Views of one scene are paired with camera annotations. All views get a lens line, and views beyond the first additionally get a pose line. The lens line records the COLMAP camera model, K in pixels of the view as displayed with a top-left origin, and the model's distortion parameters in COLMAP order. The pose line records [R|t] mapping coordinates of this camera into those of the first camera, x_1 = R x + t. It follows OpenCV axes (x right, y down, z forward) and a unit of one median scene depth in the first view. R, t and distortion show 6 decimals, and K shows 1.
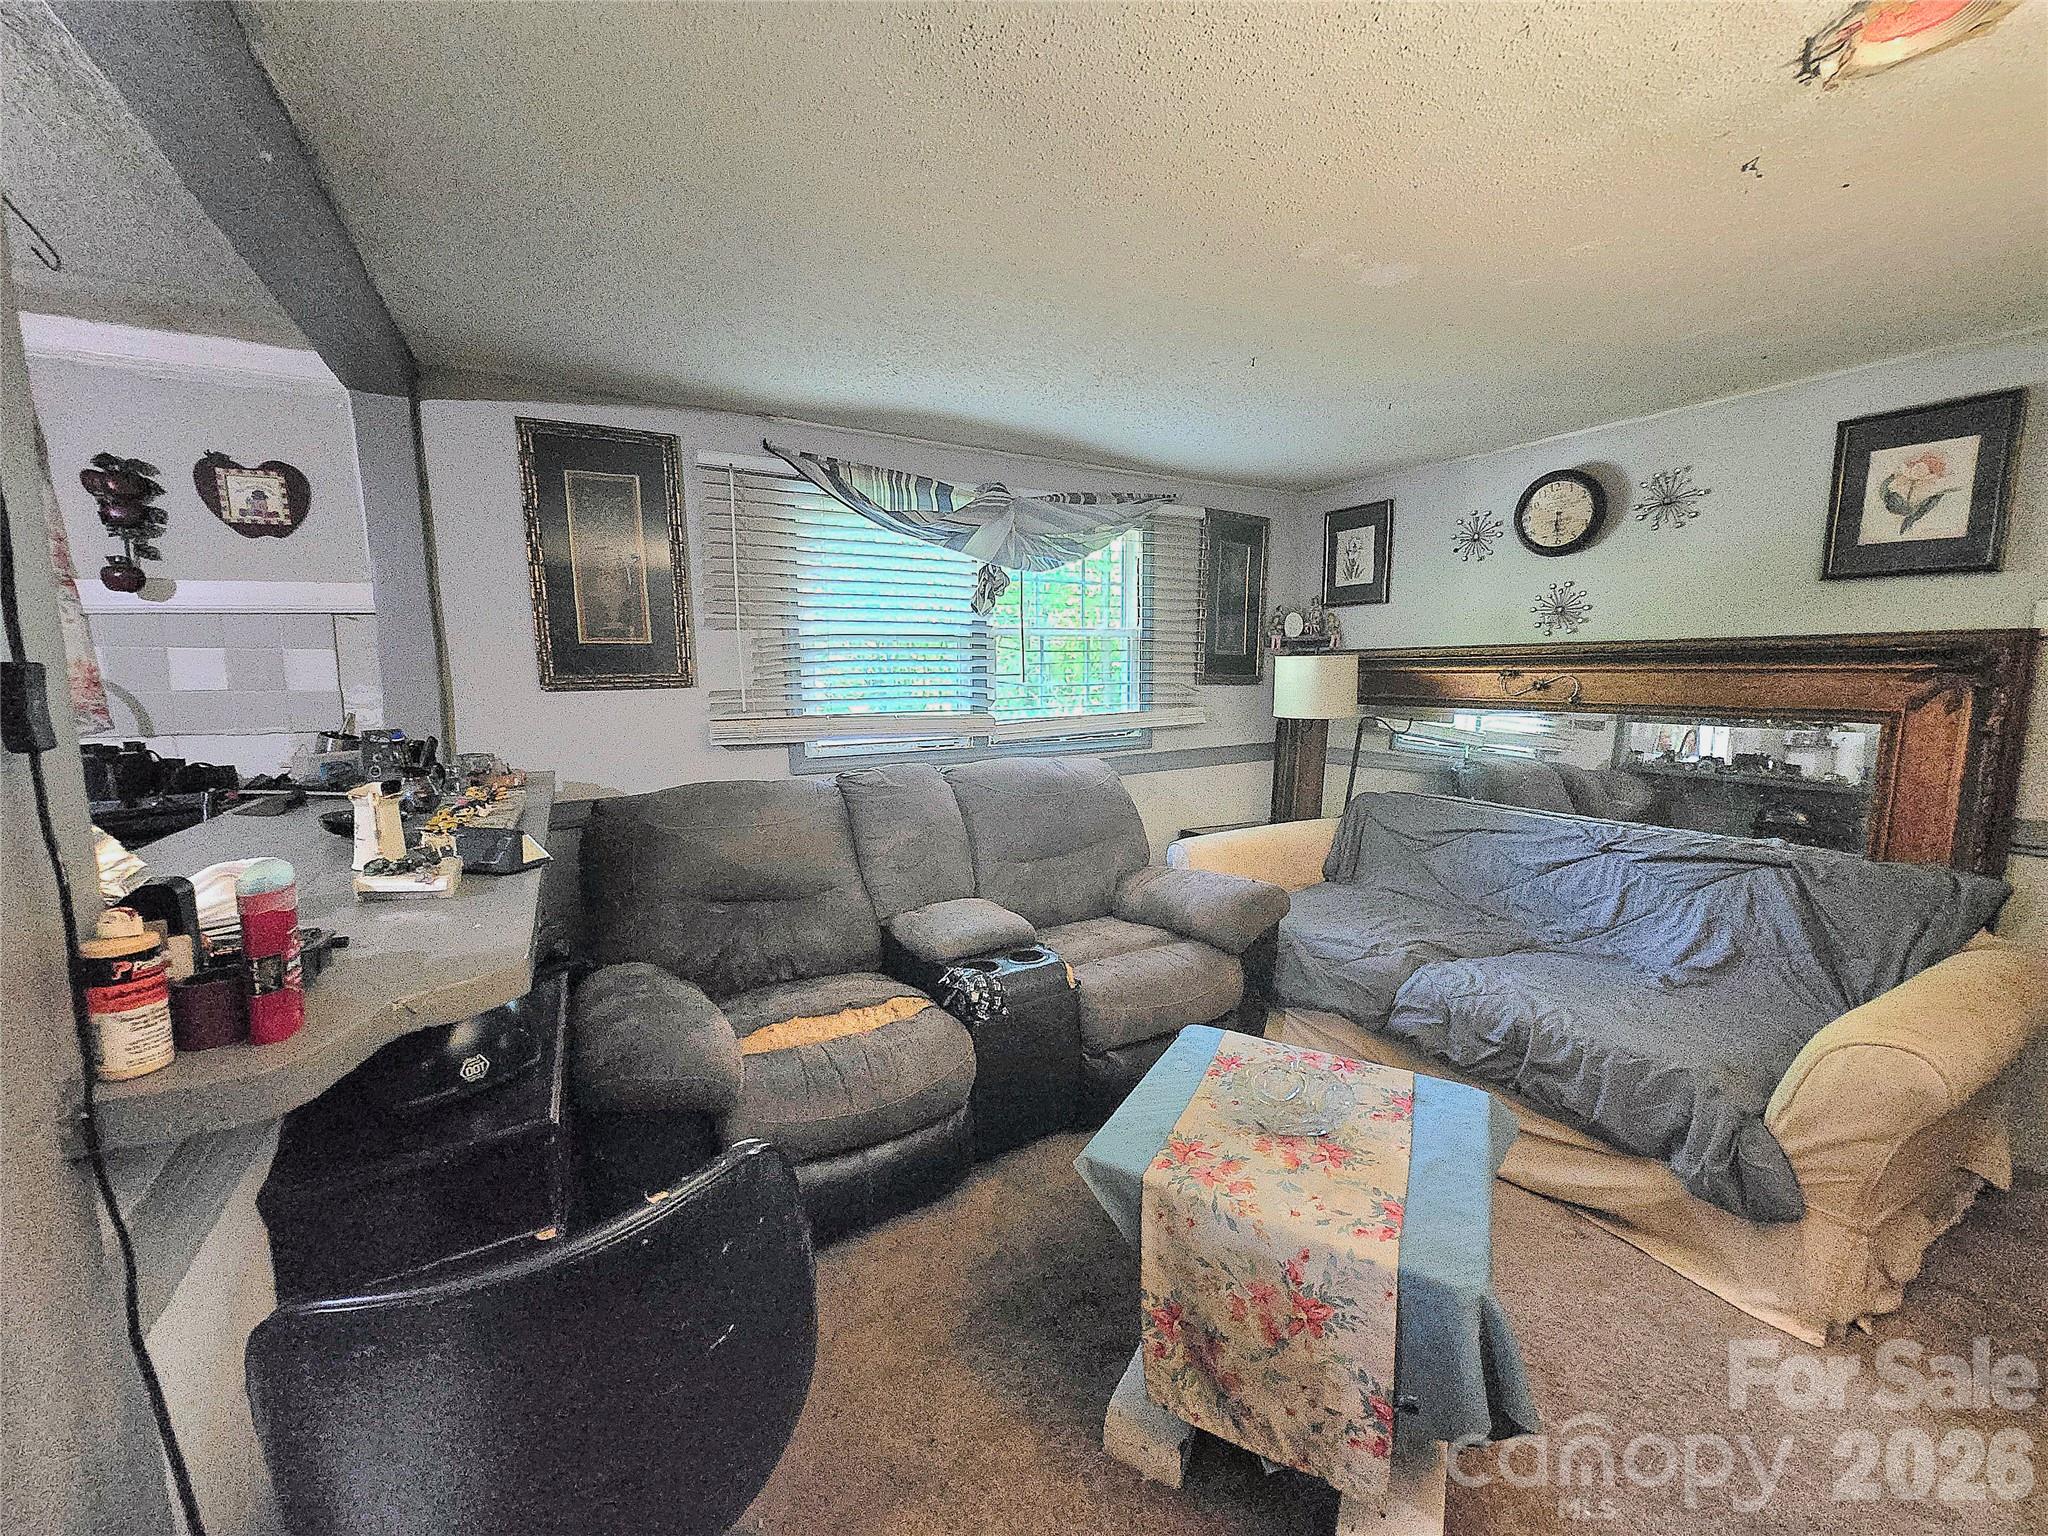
lens RADIAL K [[787.9, 0, 1027.4], [0, 787.9, 765.7], [0, 0, 1]] dist [-0.008622, 0.001052]
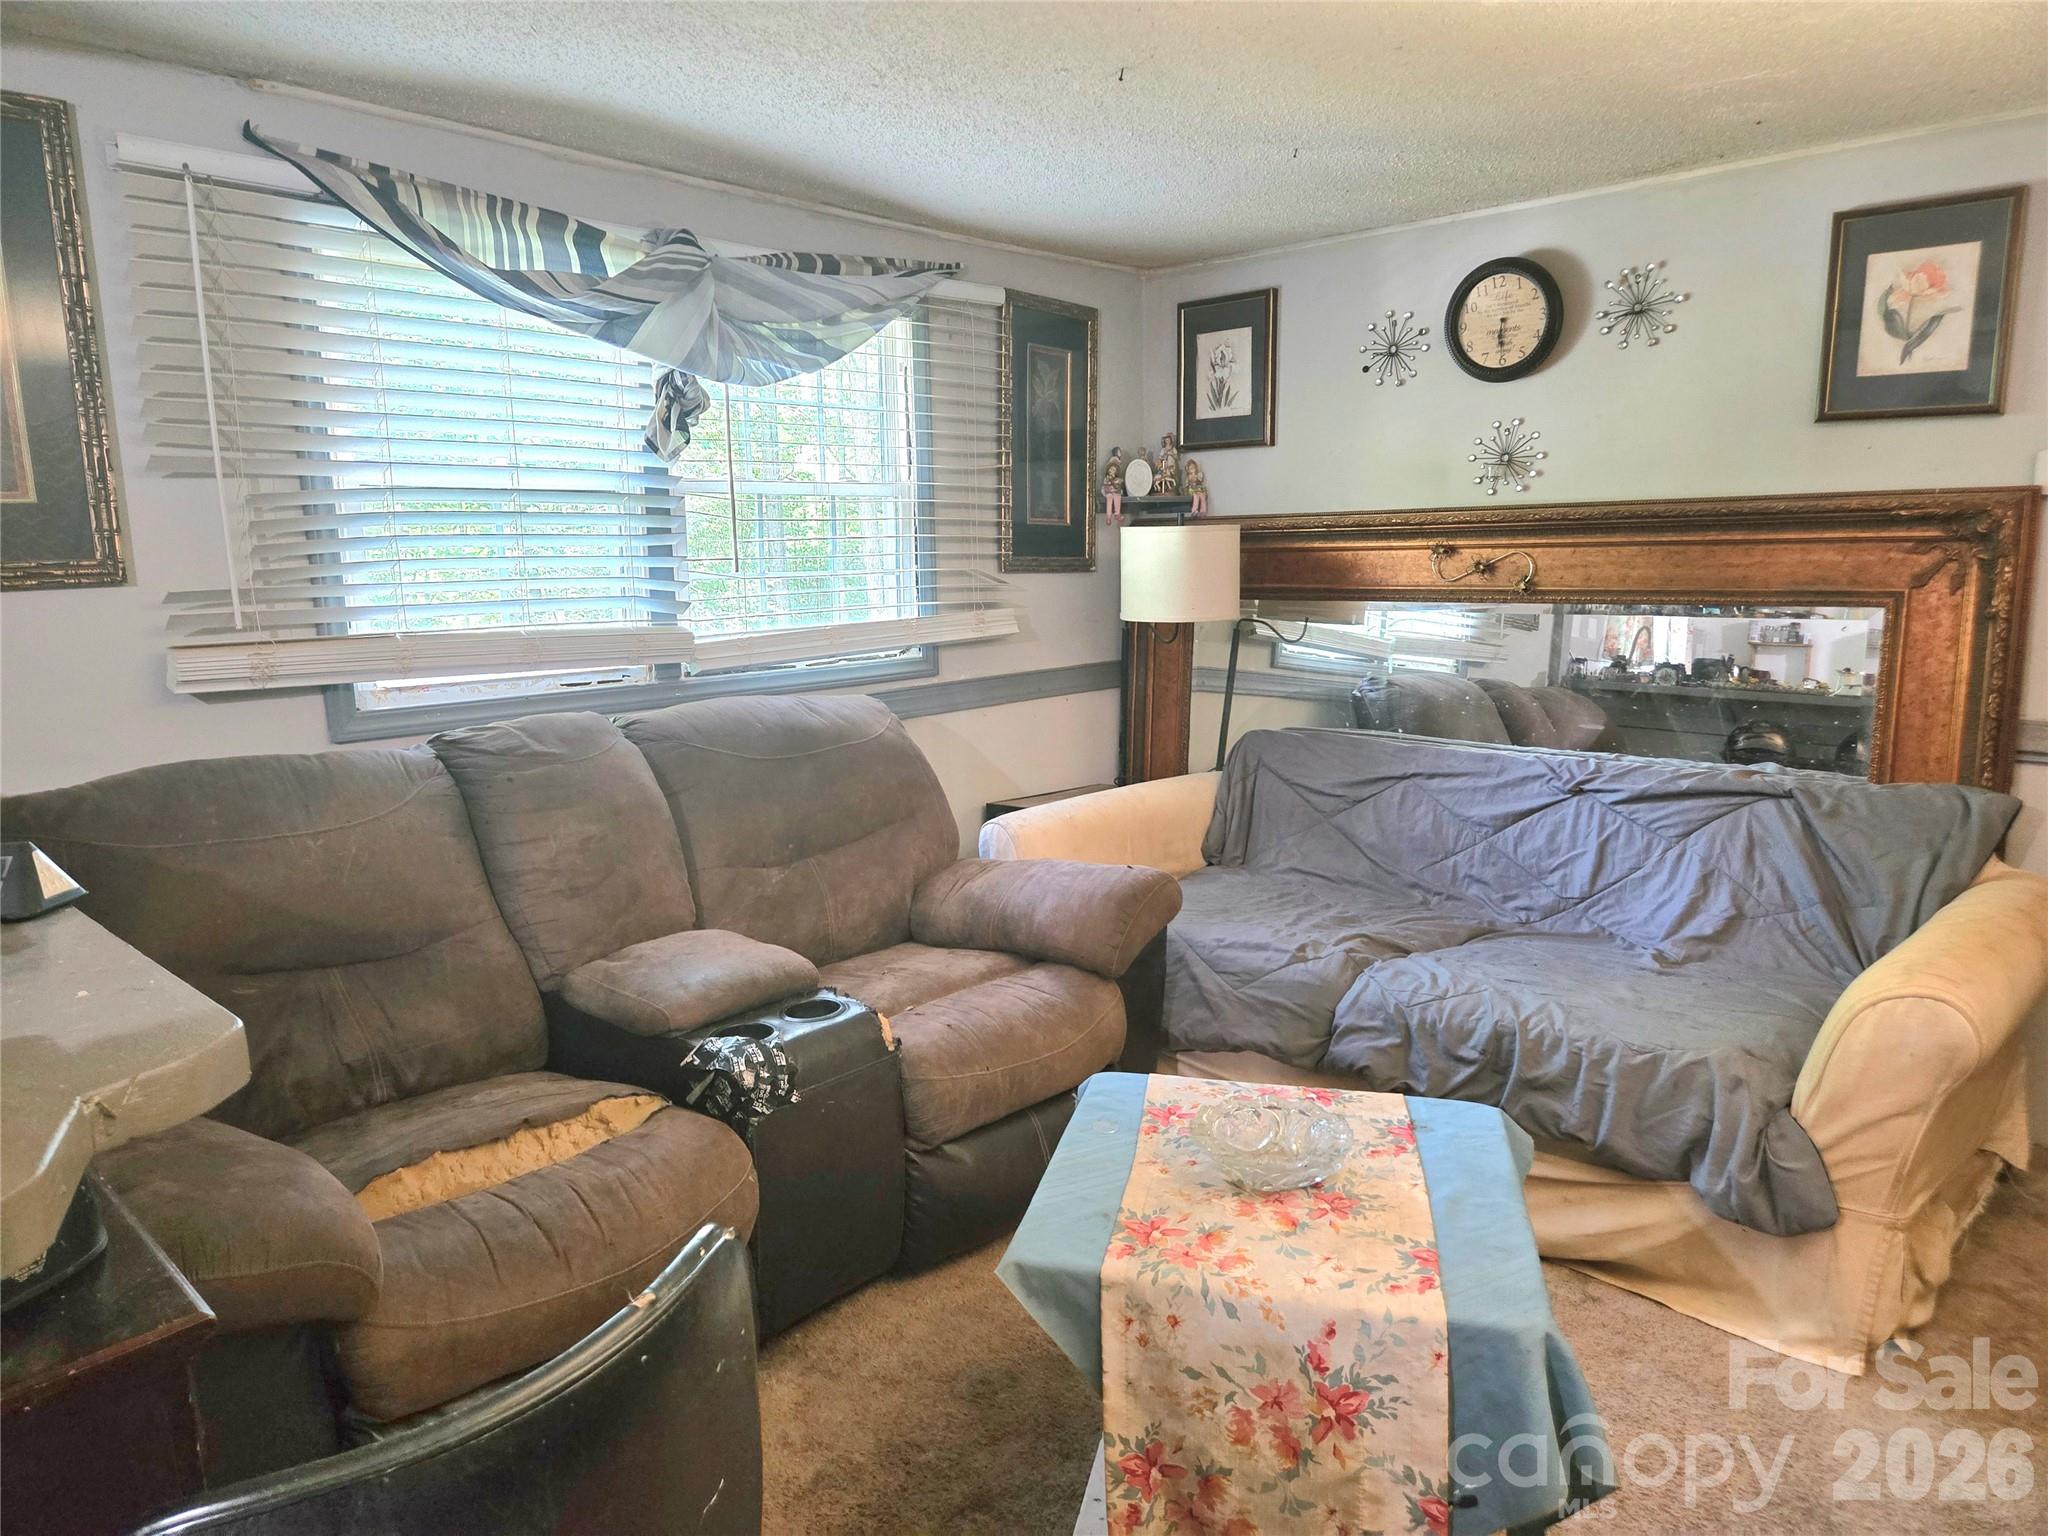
lens RADIAL K [[1357.3, 0, 1023.6], [0, 1357.3, 755.4], [0, 0, 1]] dist [0.049657, -0.029137]
pose [[0.956456, -0.051154, 0.287360, -0.133416], [0.042807, 0.998461, 0.035261, 0.008342], [-0.288722, -0.021424, 0.957173, -0.075822]]
